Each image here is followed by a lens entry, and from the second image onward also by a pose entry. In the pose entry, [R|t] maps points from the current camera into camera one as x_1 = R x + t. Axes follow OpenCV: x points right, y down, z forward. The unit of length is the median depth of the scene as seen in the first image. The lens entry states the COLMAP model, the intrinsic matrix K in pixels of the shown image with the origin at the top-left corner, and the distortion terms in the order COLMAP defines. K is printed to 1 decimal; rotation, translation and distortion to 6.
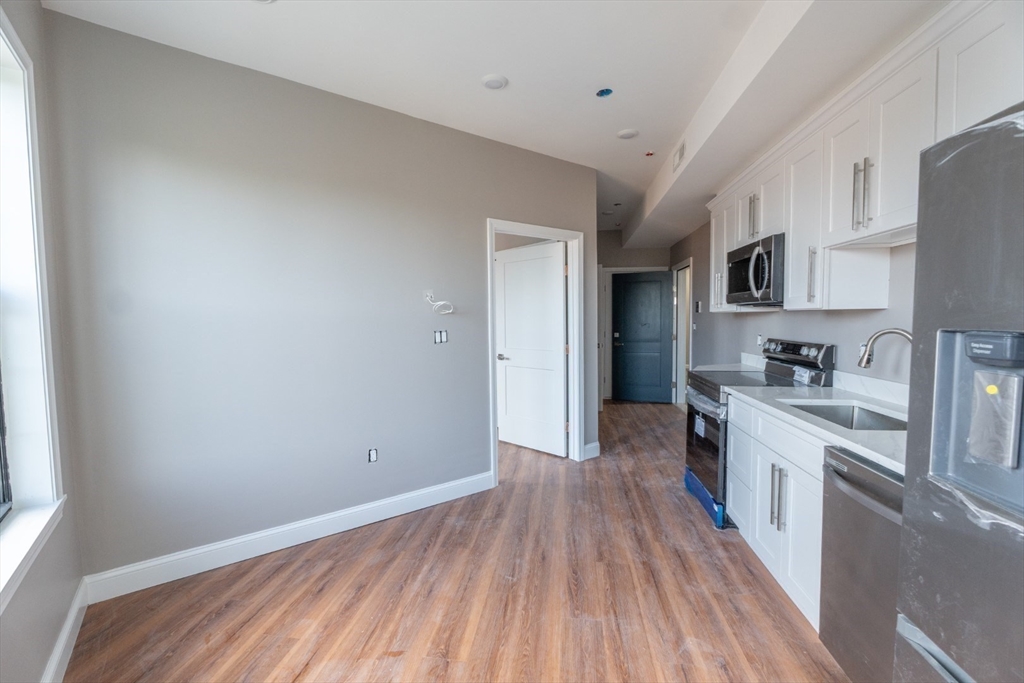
lens RADIAL K [[449.6, 0, 506.1], [0, 449.6, 342.6], [0, 0, 1]] dist [0.000236, 0.000197]
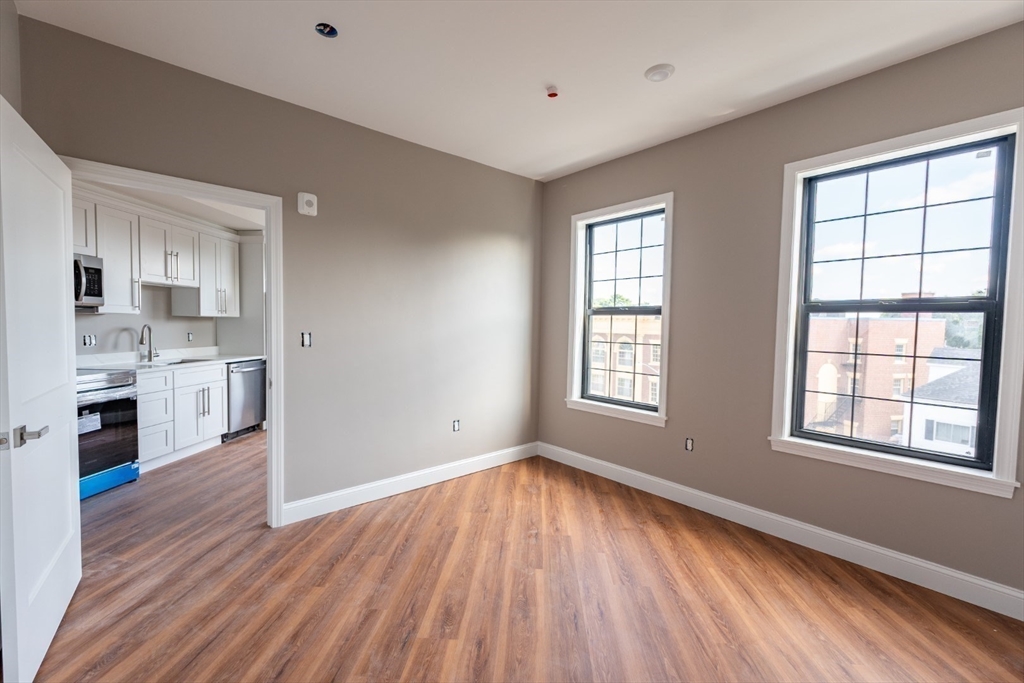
lens RADIAL K [[427.4, 0, 512.0], [0, 427.4, 341.5], [0, 0, 1]] dist [0.000128, 0.000122]
pose [[-0.996006, 0.003019, -0.089241, -0.381737], [-0.005577, 0.995375, 0.095907, -0.088646], [0.089118, 0.096022, -0.991382, 1.704438]]
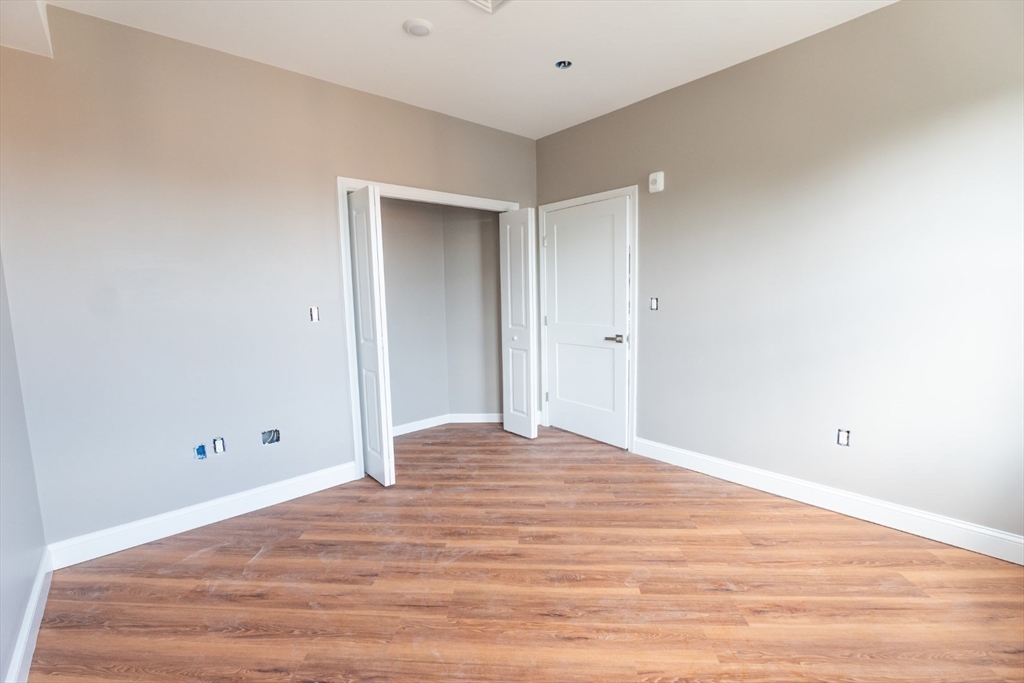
lens RADIAL K [[449.6, 0, 506.1], [0, 449.6, 342.6], [0, 0, 1]] dist [0.000236, 0.000197]
pose [[-0.077264, -0.100936, 0.991888, -0.967237], [0.081860, 0.990861, 0.107208, -0.062110], [-0.993644, 0.089479, -0.068295, 1.288552]]
